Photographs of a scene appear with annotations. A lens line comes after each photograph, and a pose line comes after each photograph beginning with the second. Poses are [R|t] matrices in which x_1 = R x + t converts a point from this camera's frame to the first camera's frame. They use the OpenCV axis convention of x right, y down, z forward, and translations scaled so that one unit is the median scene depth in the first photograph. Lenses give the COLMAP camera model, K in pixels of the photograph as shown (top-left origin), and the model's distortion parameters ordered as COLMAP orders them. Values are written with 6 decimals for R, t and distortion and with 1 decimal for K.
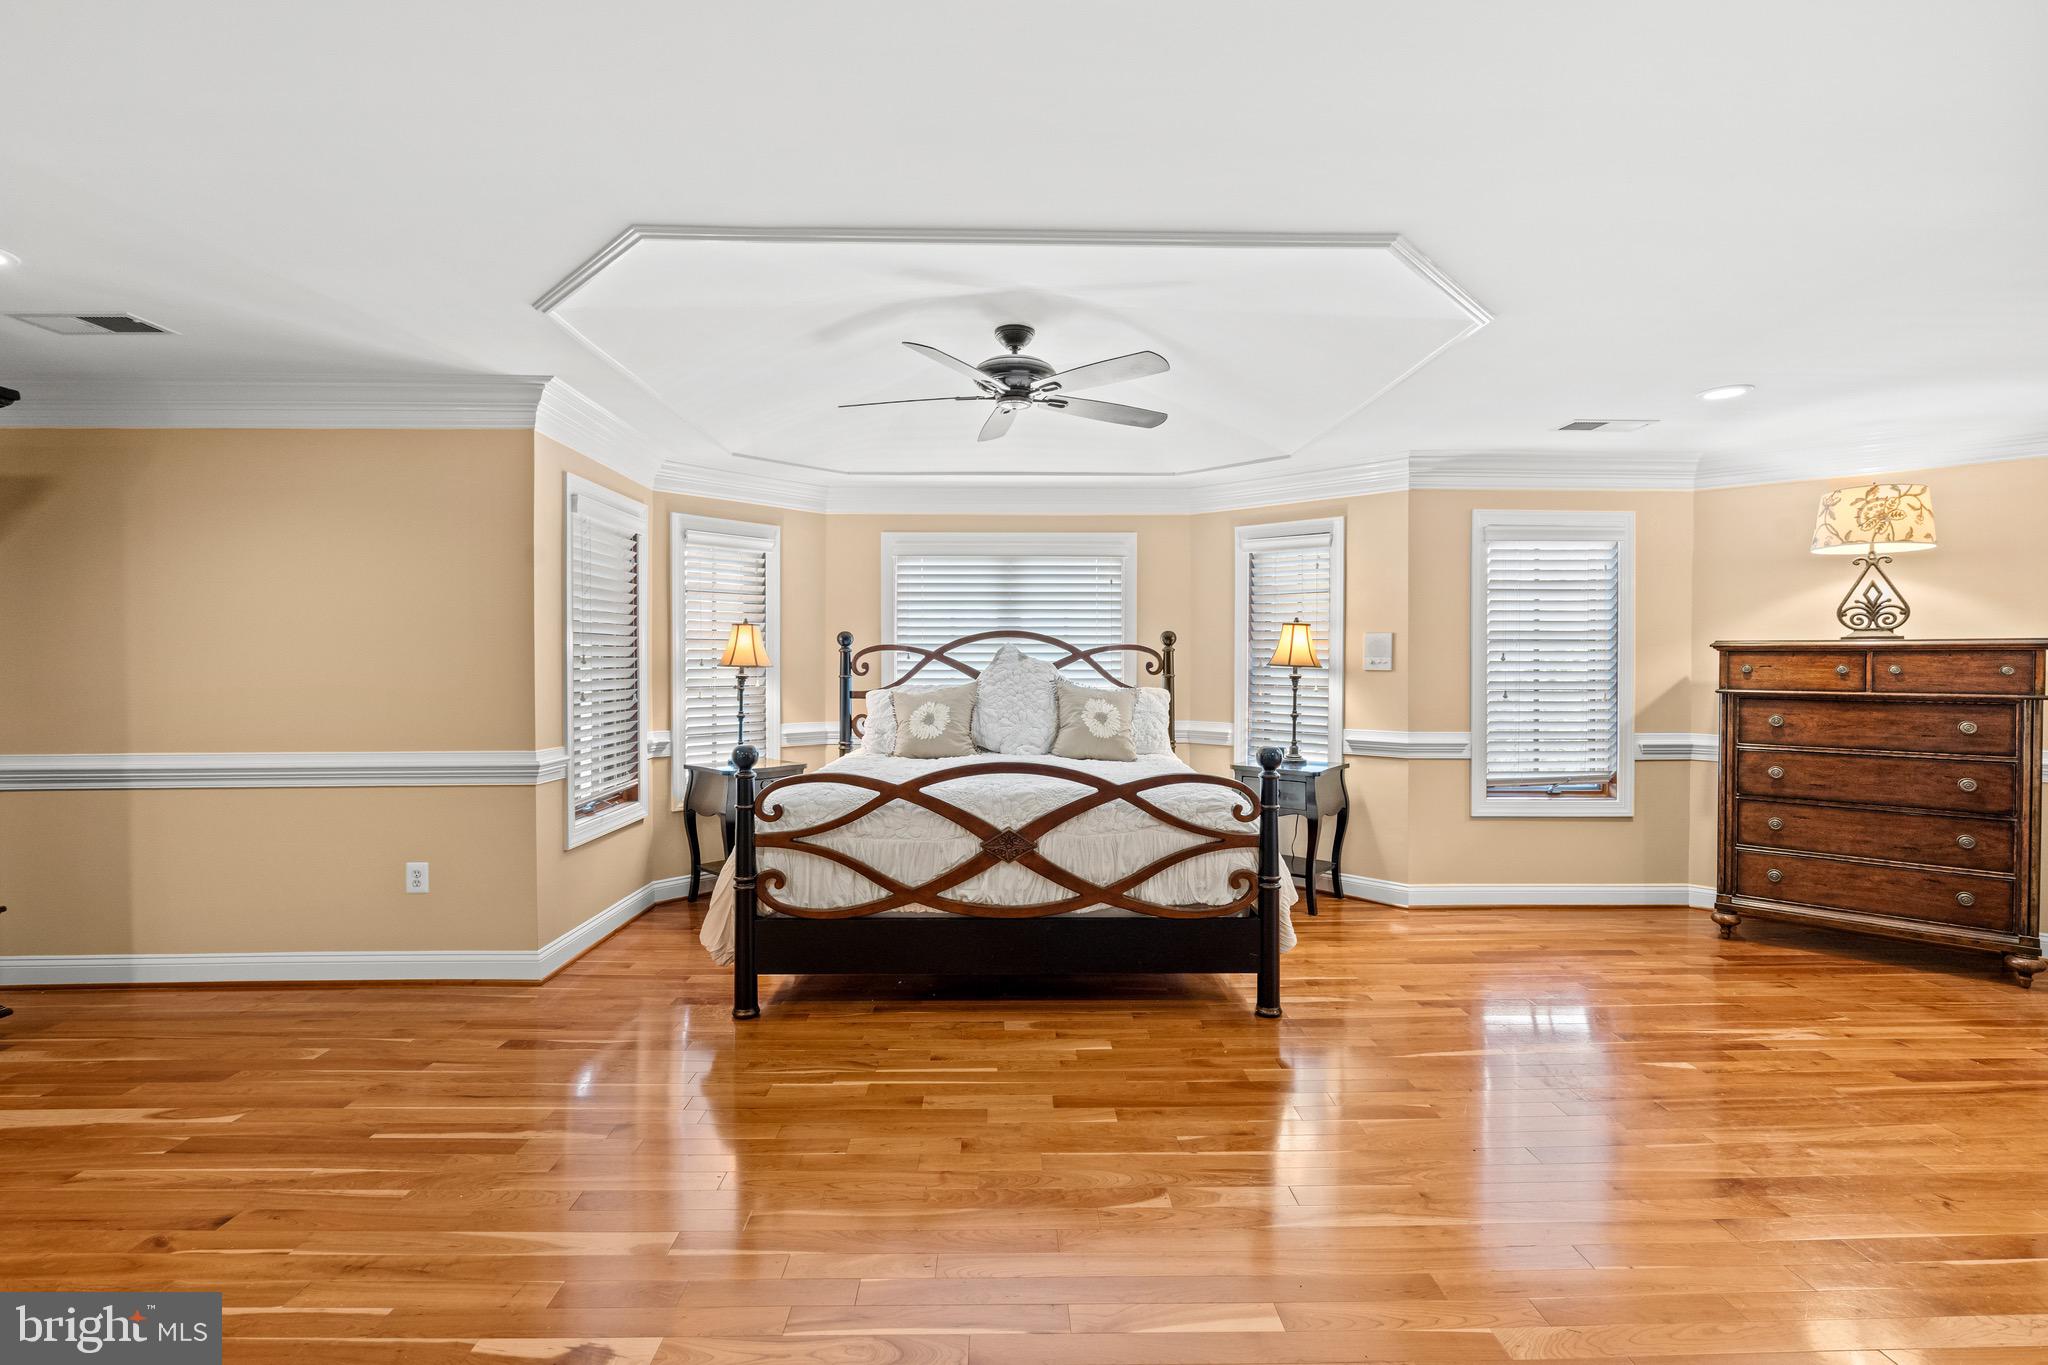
lens RADIAL K [[910.1, 0, 1029.1], [0, 910.1, 671.0], [0, 0, 1]] dist [-0.005473, 0.000680]
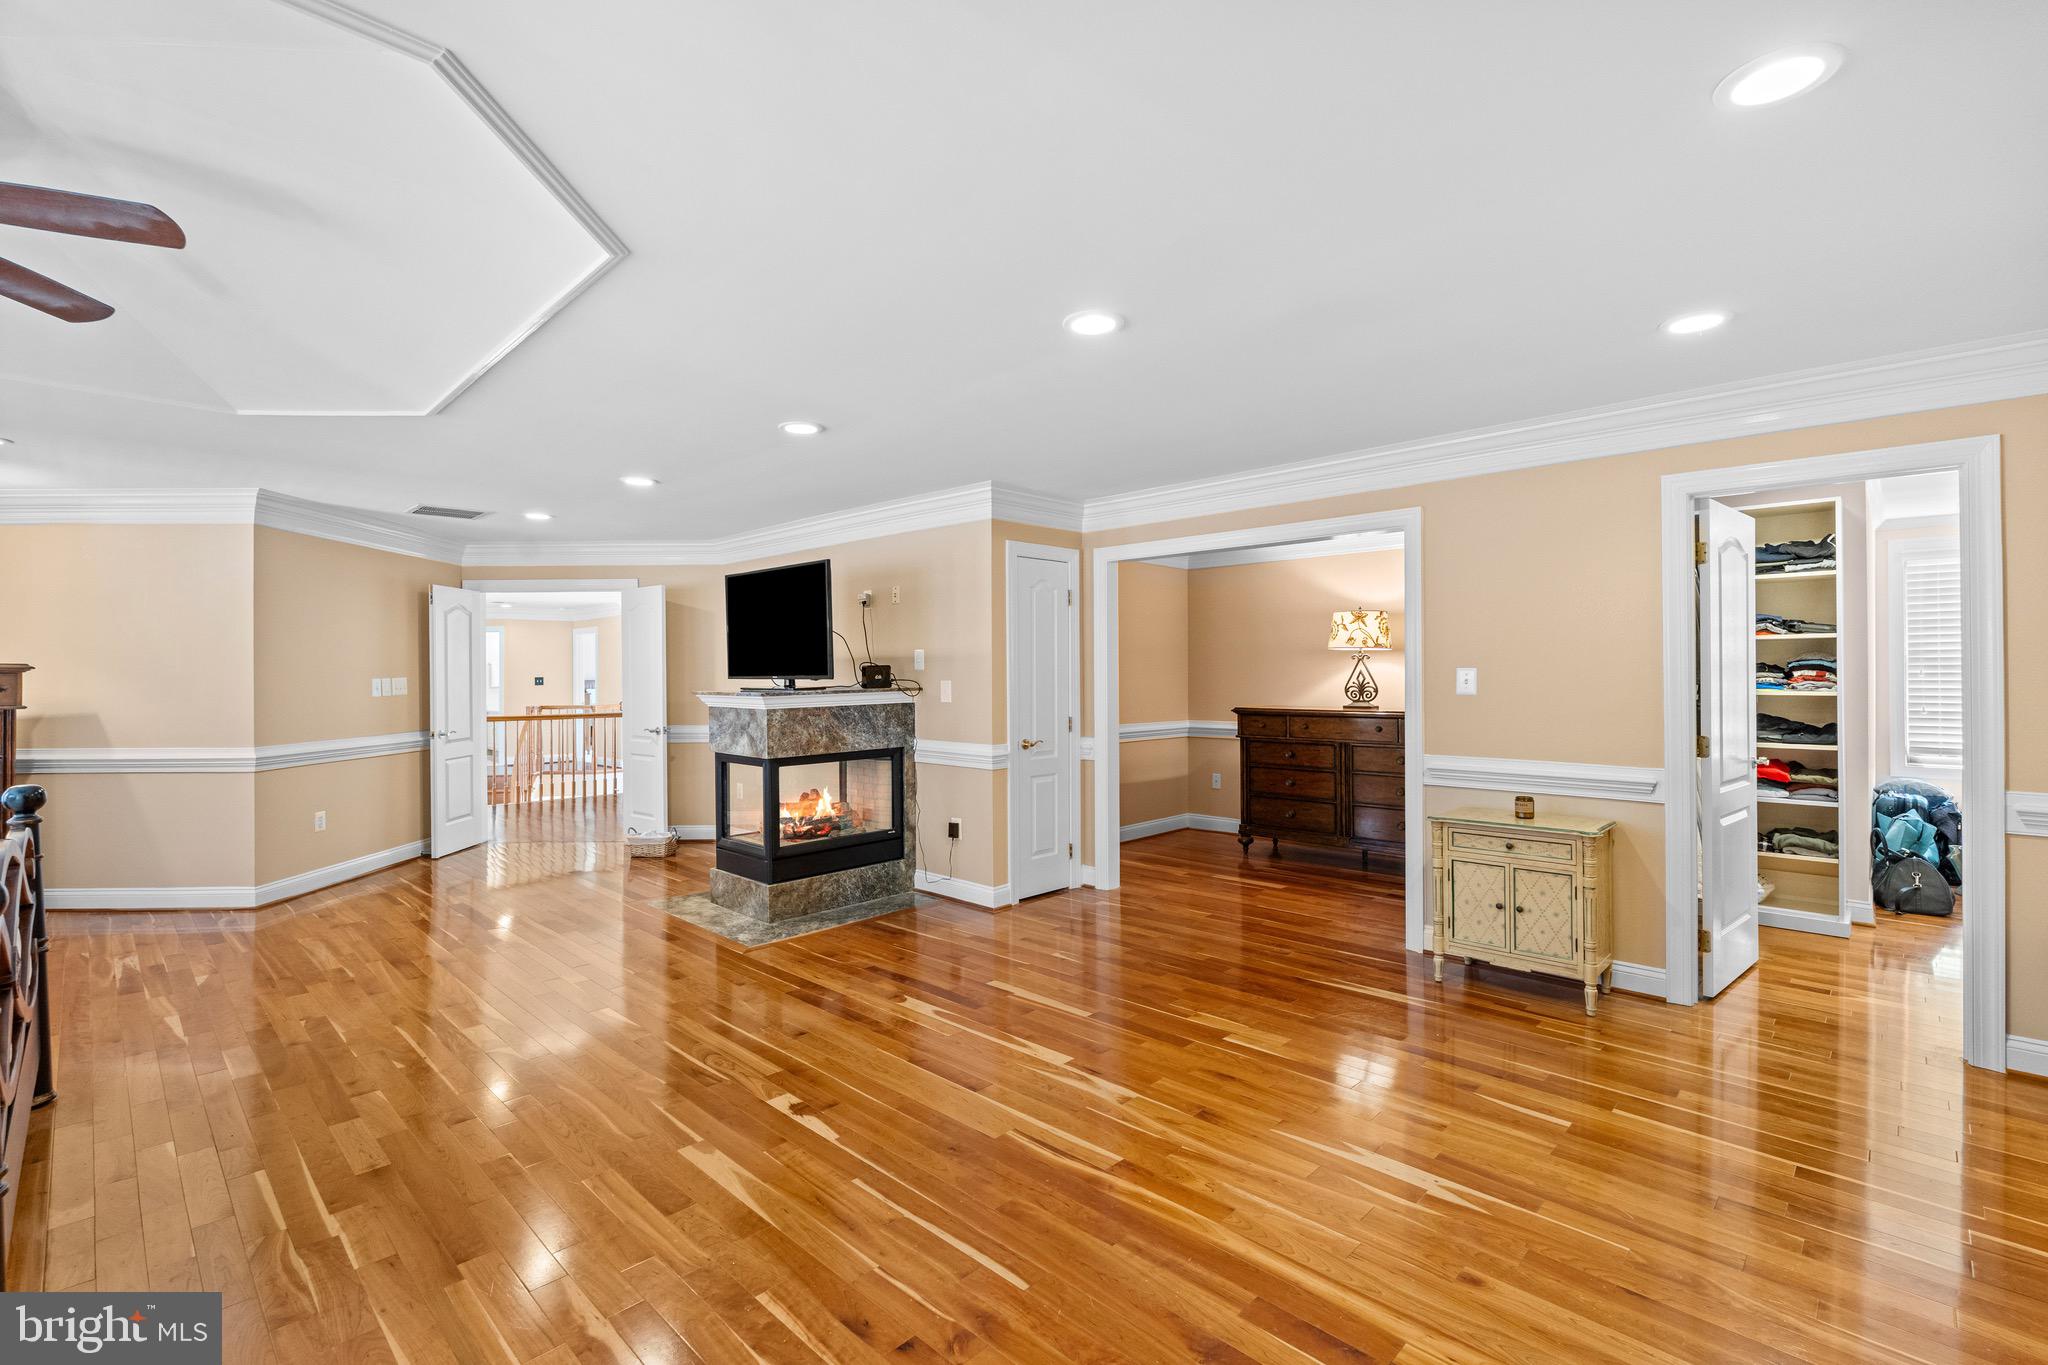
lens RADIAL K [[910.1, 0, 1024.9], [0, 910.1, 675.1], [0, 0, 1]] dist [-0.005473, 0.000680]
pose [[-0.702133, 0.002801, 0.712040, -0.697700], [0.009443, 0.999941, 0.005378, -0.009439], [-0.711983, 0.010500, -0.702118, 0.668771]]
